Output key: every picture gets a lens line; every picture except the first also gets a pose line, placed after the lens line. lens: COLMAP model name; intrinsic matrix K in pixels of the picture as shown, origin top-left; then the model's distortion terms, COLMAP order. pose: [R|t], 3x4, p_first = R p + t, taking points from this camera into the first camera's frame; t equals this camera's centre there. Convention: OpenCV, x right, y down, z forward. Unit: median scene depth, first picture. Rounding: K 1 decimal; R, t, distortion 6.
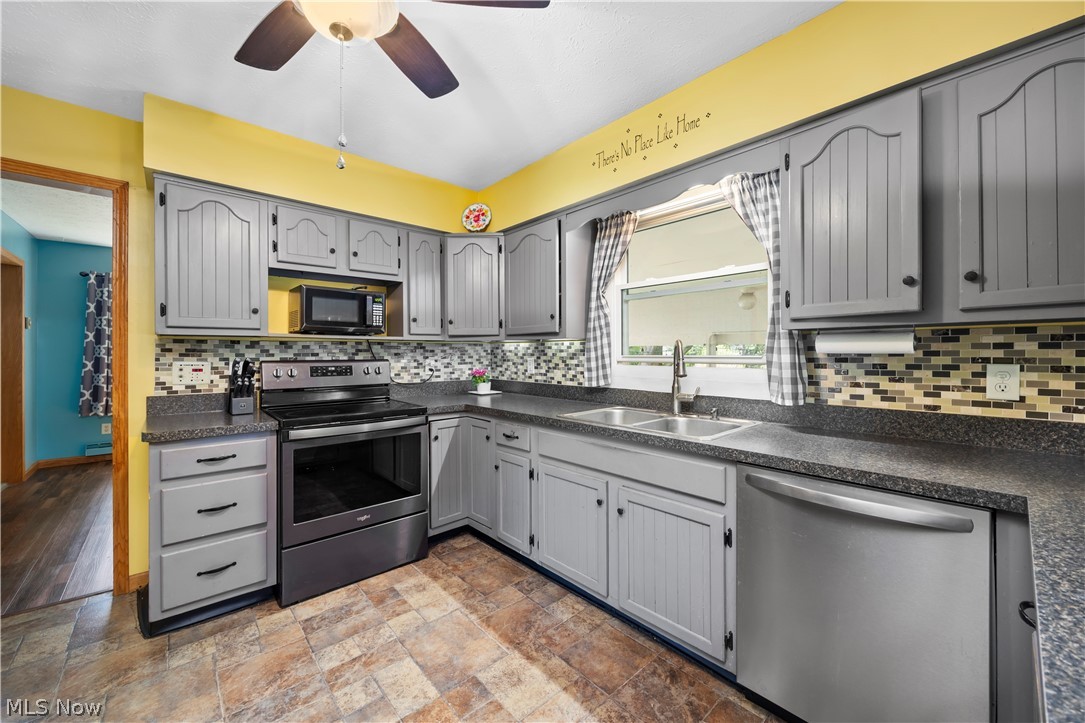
lens RADIAL K [[440.1, 0, 544.8], [0, 440.1, 354.0], [0, 0, 1]] dist [0.020045, -0.001350]
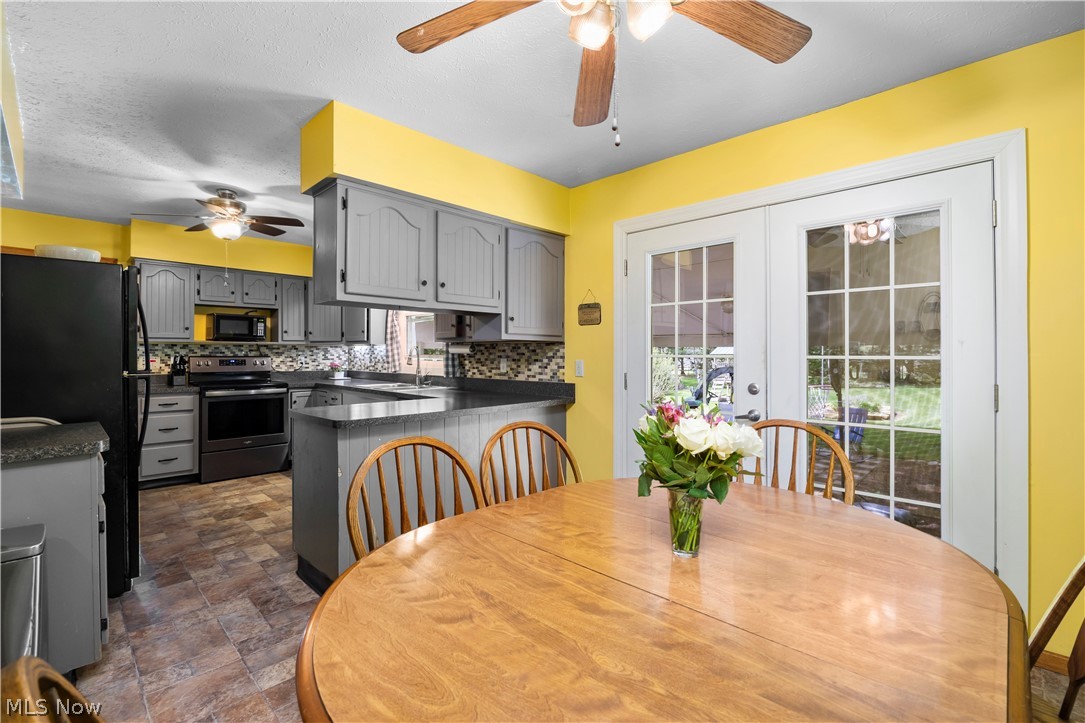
lens RADIAL K [[469.4, 0, 548.9], [0, 469.4, 356.9], [0, 0, 1]] dist [-0.025962, 0.002454]
pose [[0.995478, 0.005742, 0.094820, 0.588516], [-0.006297, 0.999965, 0.005558, -0.000545], [-0.094785, -0.006130, 0.995479, -0.935297]]
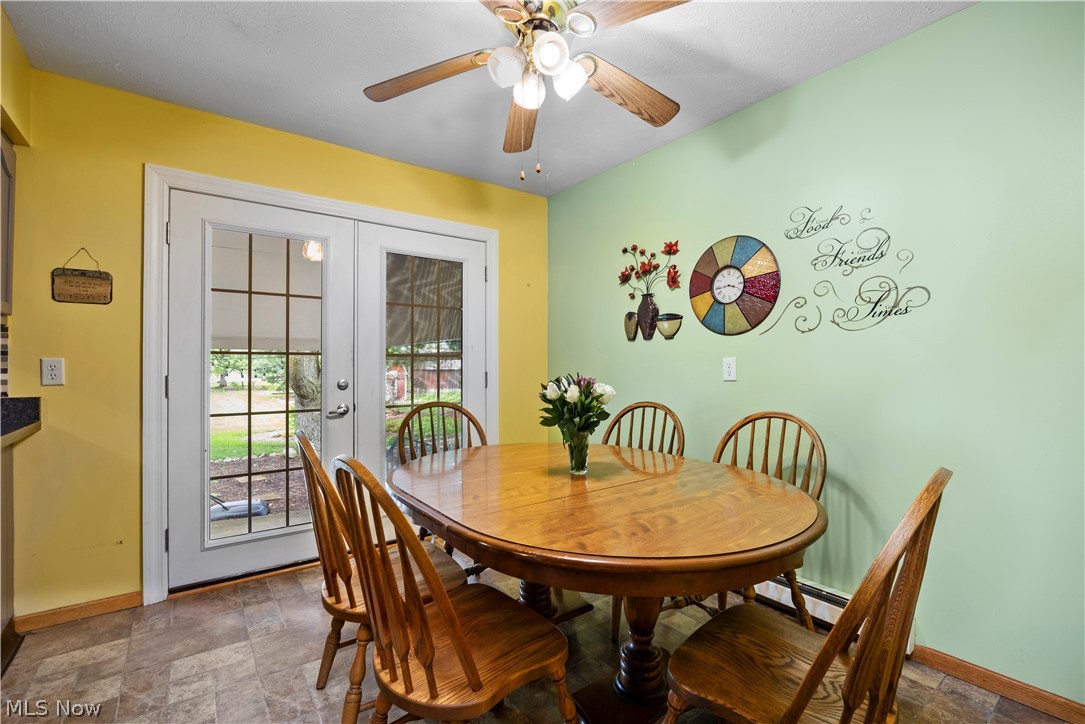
lens RADIAL K [[469.4, 0, 540.1], [0, 469.4, 362.1], [0, 0, 1]] dist [-0.025962, 0.002454]
pose [[0.081556, 0.012849, 0.996586, 0.096641], [0.000218, 0.999917, -0.012910, 0.031120], [-0.996669, 0.001270, 0.081546, -0.533170]]
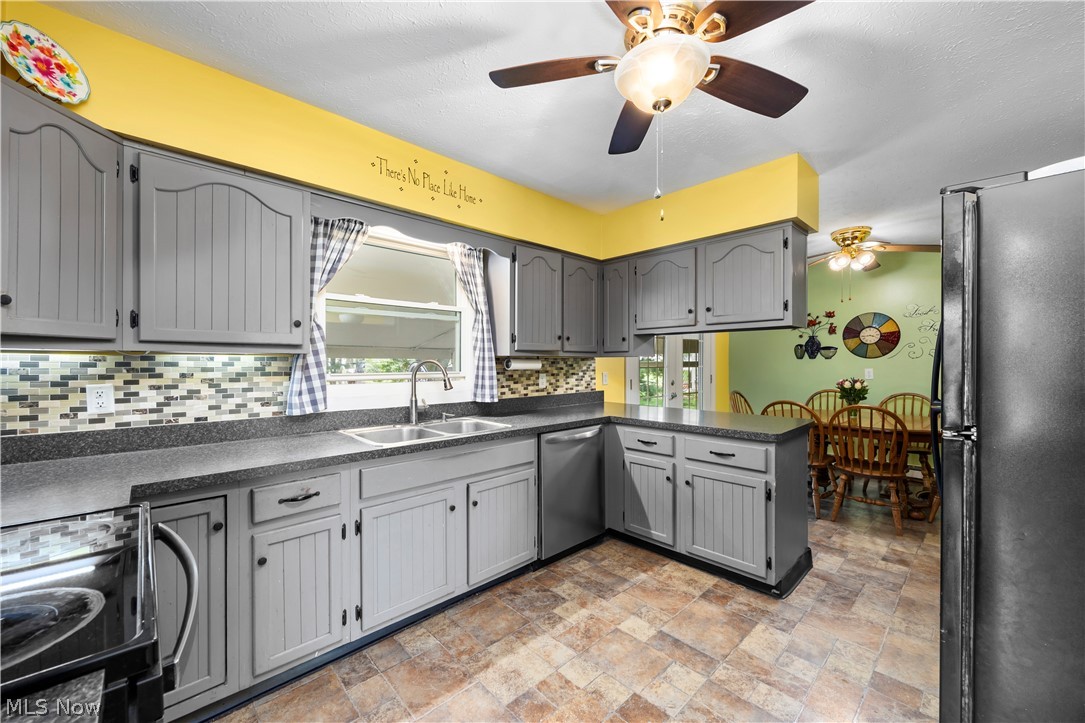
lens RADIAL K [[440.1, 0, 535.8], [0, 440.1, 365.5], [0, 0, 1]] dist [0.020045, -0.001350]
pose [[-0.050451, -0.002244, 0.998724, -0.762012], [0.005076, 0.999984, 0.002504, -0.014680], [-0.998714, 0.005195, -0.050439, 0.661370]]
